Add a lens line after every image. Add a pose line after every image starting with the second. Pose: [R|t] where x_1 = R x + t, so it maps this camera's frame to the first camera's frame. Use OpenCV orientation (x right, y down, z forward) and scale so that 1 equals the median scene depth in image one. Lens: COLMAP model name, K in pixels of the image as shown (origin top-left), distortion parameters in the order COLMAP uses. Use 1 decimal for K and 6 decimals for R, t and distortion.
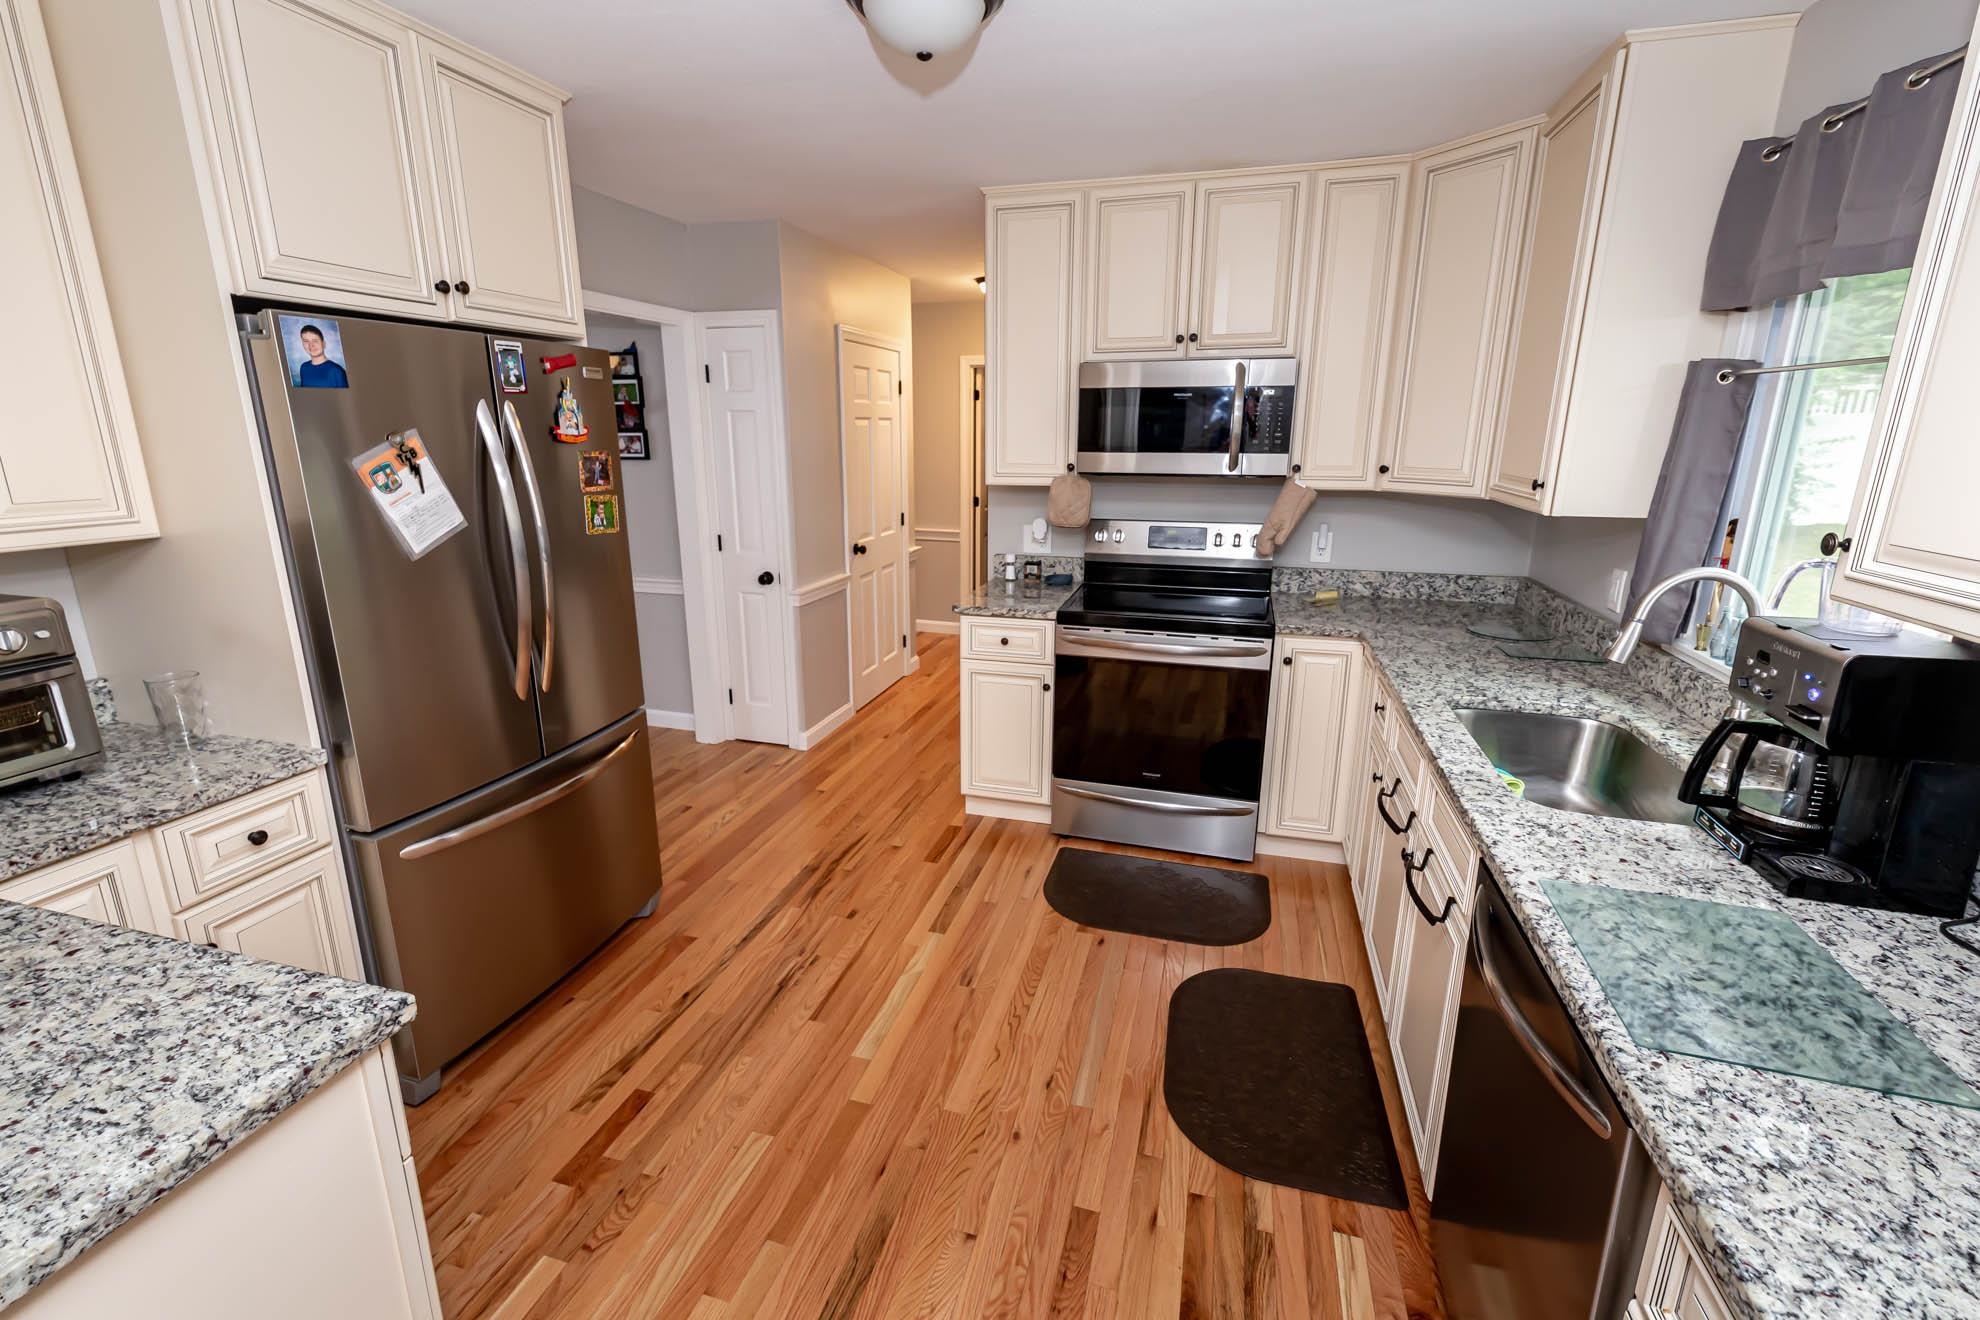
lens RADIAL K [[855.5, 0, 986.1], [0, 855.5, 652.0], [0, 0, 1]] dist [-0.002089, -0.000575]
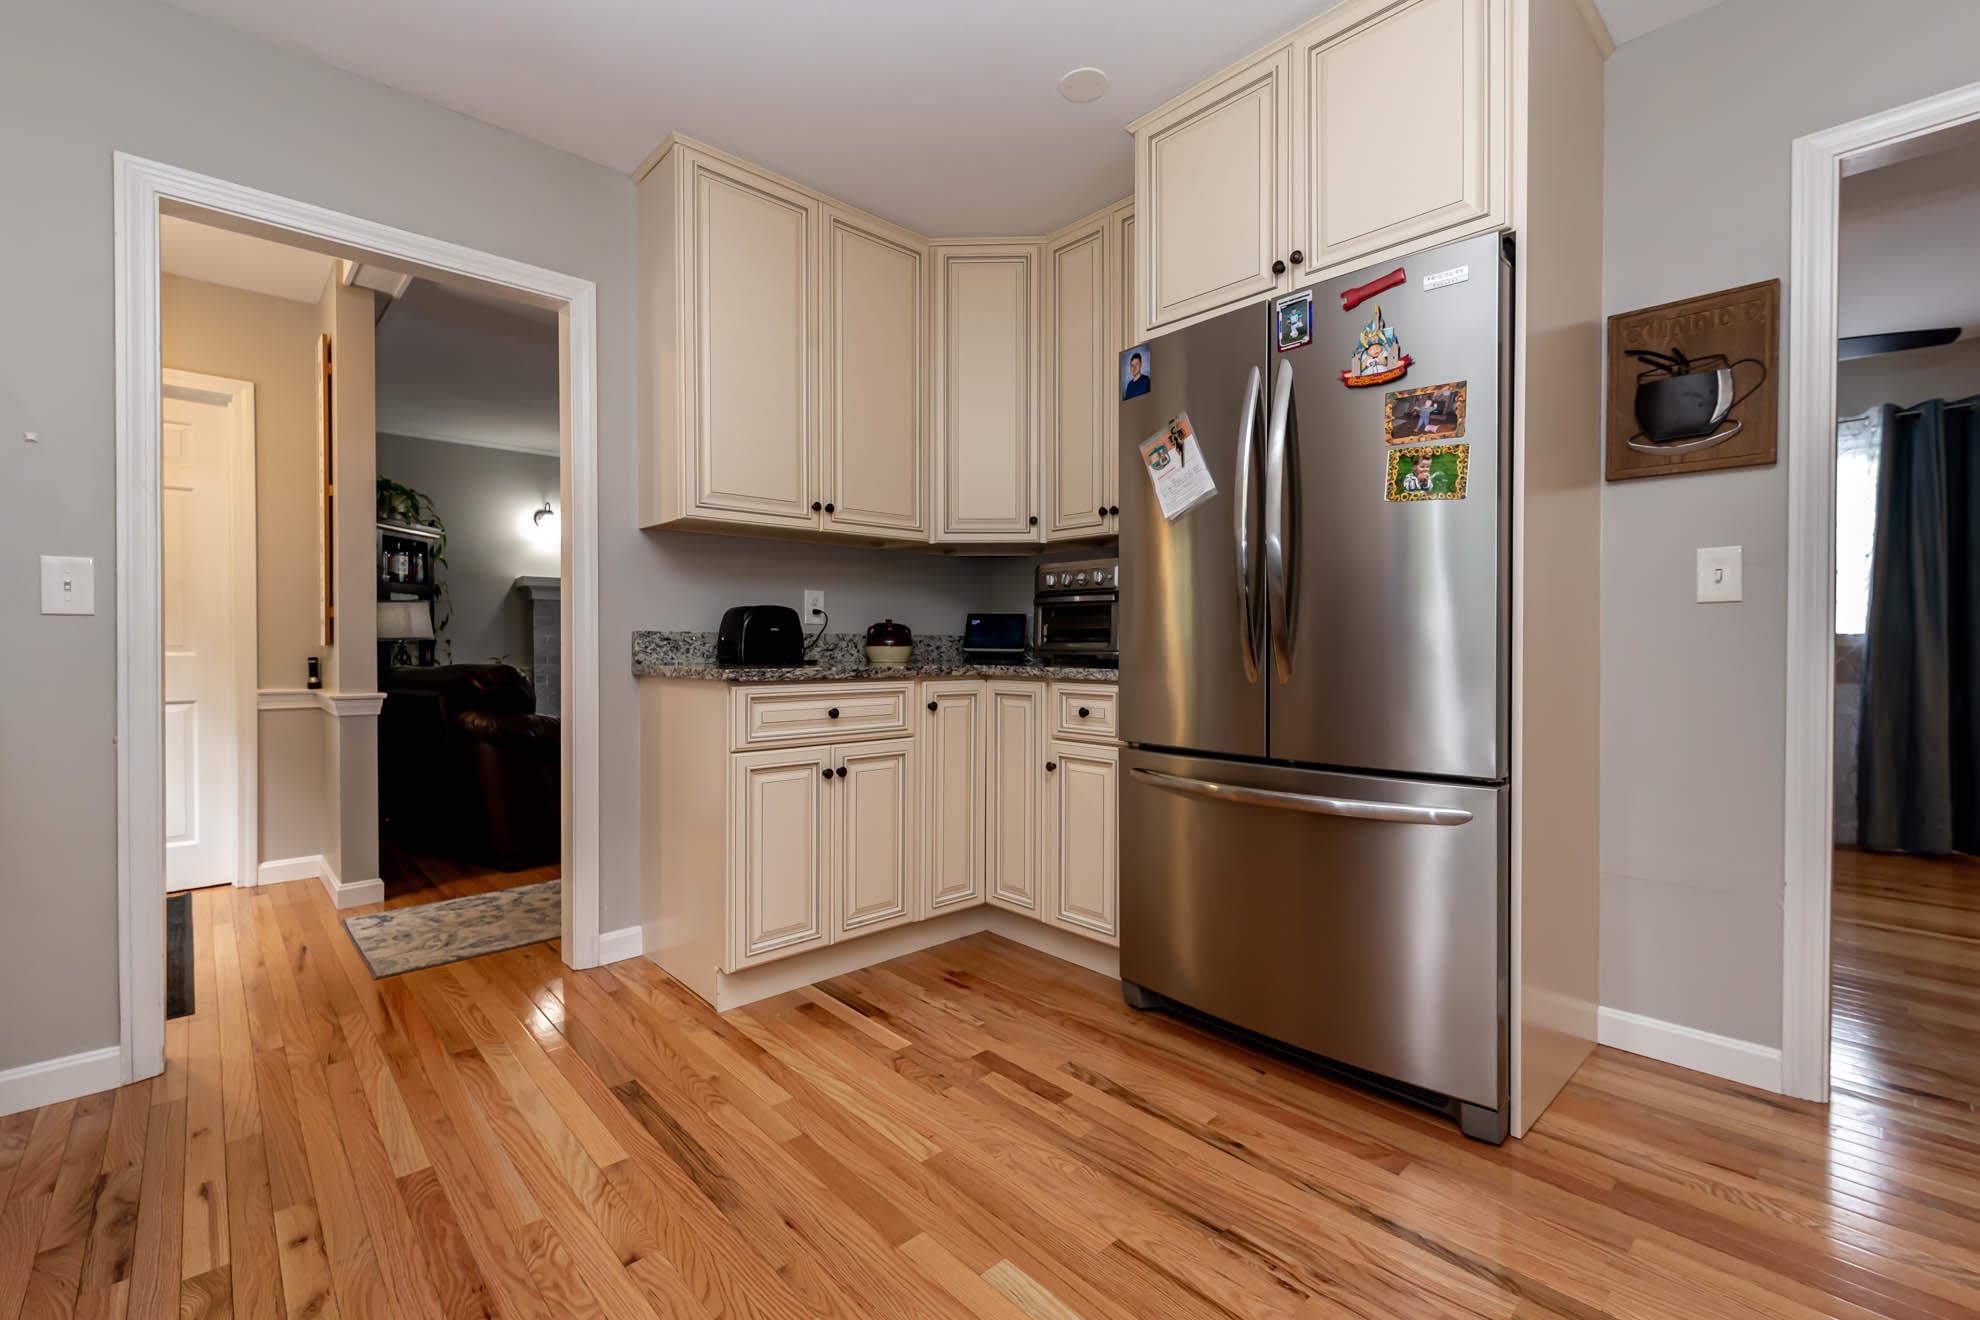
lens RADIAL K [[855.5, 0, 988.0], [0, 855.5, 660.3], [0, 0, 1]] dist [-0.002089, -0.000575]
pose [[-0.518120, 0.009935, -0.855250, 0.459783], [-0.219405, 0.964929, 0.144127, -0.045098], [0.826688, 0.262322, -0.497770, 1.439665]]
